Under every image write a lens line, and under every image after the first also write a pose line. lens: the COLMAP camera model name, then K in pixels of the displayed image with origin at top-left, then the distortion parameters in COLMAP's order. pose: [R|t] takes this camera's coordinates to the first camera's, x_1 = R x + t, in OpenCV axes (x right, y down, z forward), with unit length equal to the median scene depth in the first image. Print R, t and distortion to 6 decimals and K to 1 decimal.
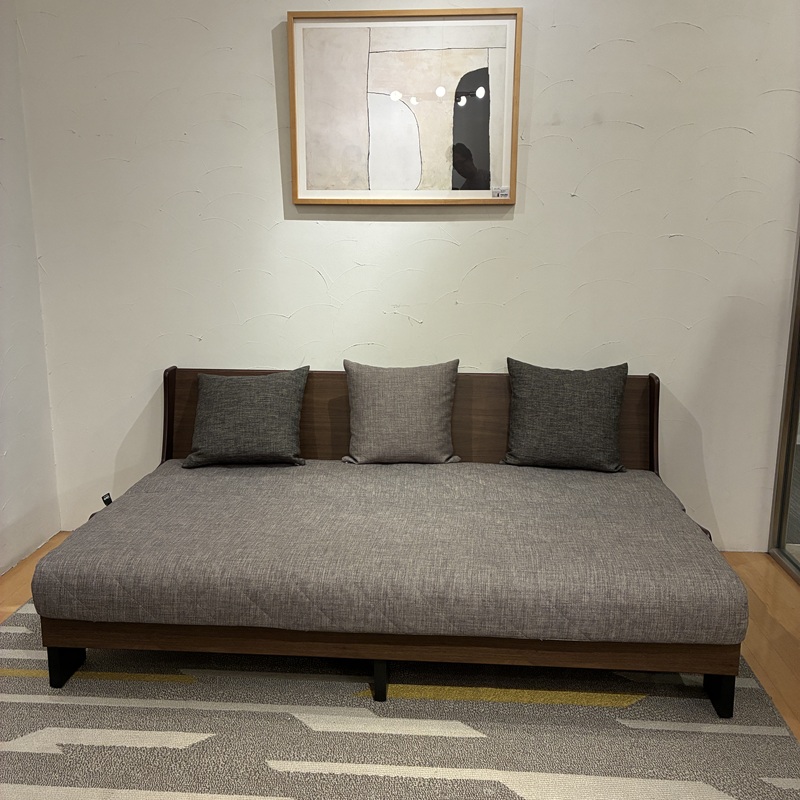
lens RADIAL K [[783.5, 0, 384.9], [0, 783.5, 434.0], [0, 0, 1]] dist [0.033900, 0.000000]
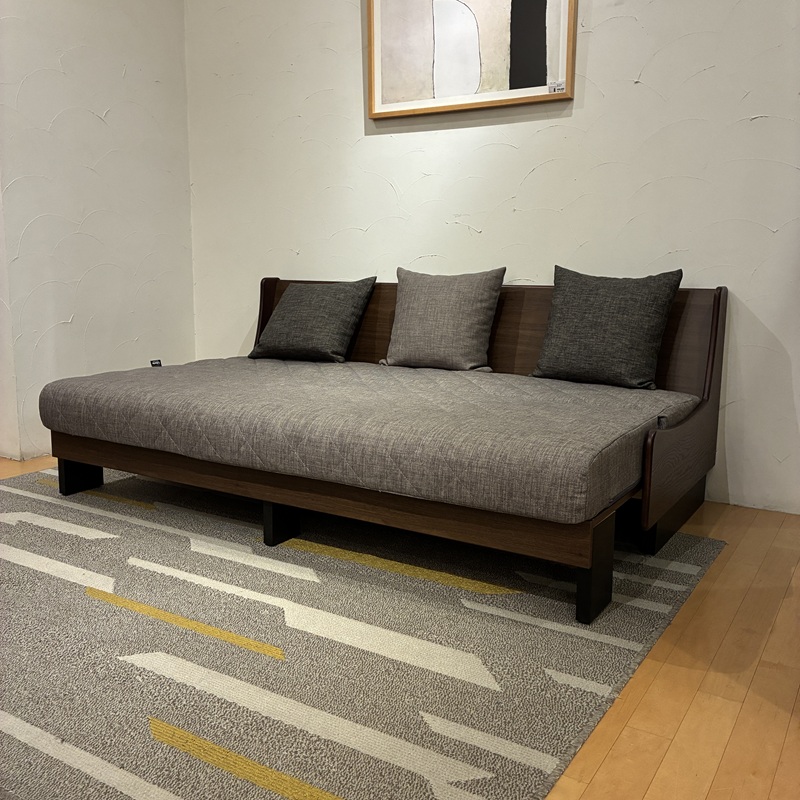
lens RADIAL K [[783.5, 0, 387.0], [0, 783.5, 425.1], [0, 0, 1]] dist [0.033900, 0.000000]
pose [[0.891086, 0.098036, -0.443120, 0.432175], [-0.117347, 0.992957, -0.016295, 0.135514], [0.438402, 0.066519, 0.896314, 0.095515]]
